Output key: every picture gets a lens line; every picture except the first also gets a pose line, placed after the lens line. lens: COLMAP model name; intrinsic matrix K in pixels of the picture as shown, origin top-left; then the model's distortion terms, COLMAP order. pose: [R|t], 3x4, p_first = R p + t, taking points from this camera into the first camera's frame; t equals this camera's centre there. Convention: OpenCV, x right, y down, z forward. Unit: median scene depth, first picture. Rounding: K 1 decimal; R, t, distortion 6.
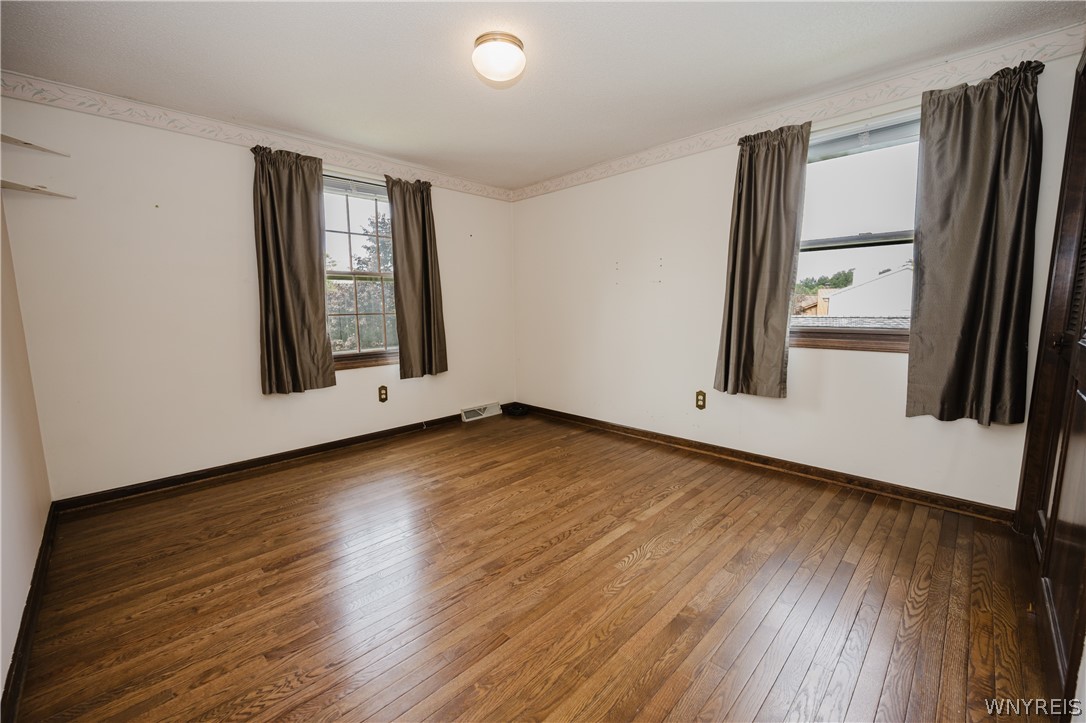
lens RADIAL K [[439.8, 0, 547.0], [0, 439.8, 361.6], [0, 0, 1]] dist [0.002091, -0.000047]
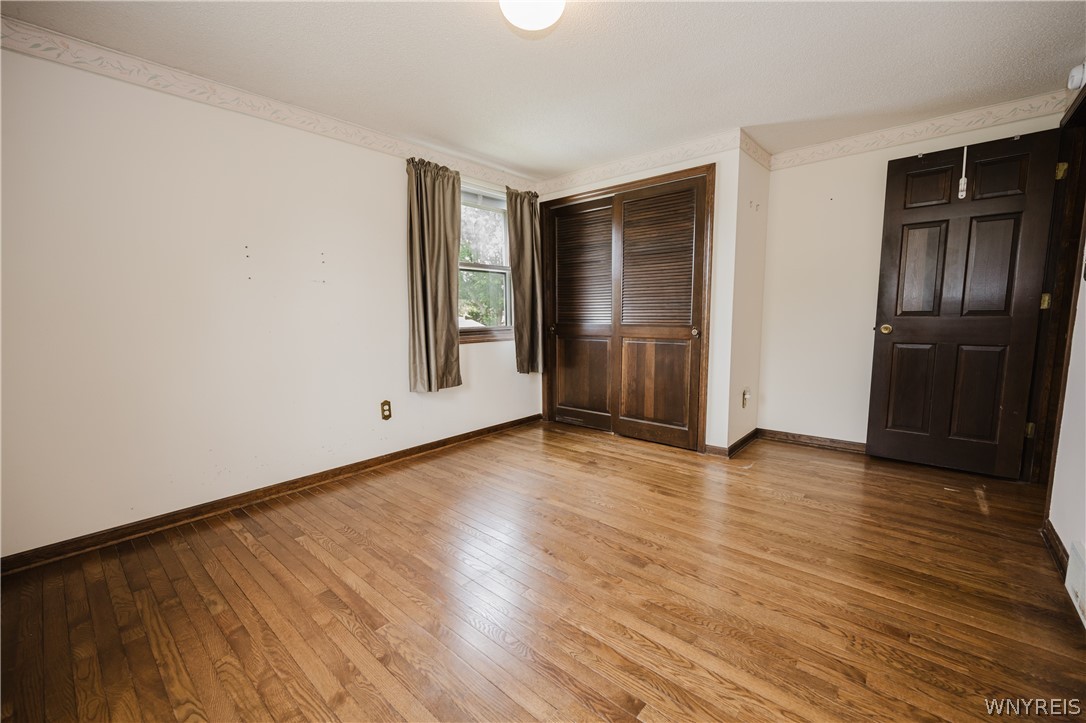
lens RADIAL K [[439.8, 0, 547.7], [0, 439.8, 363.9], [0, 0, 1]] dist [0.002091, -0.000047]
pose [[-0.057909, -0.105359, 0.992747, -0.696828], [0.139704, 0.983775, 0.112556, -0.079603], [-0.988499, 0.145209, -0.042251, 0.773361]]
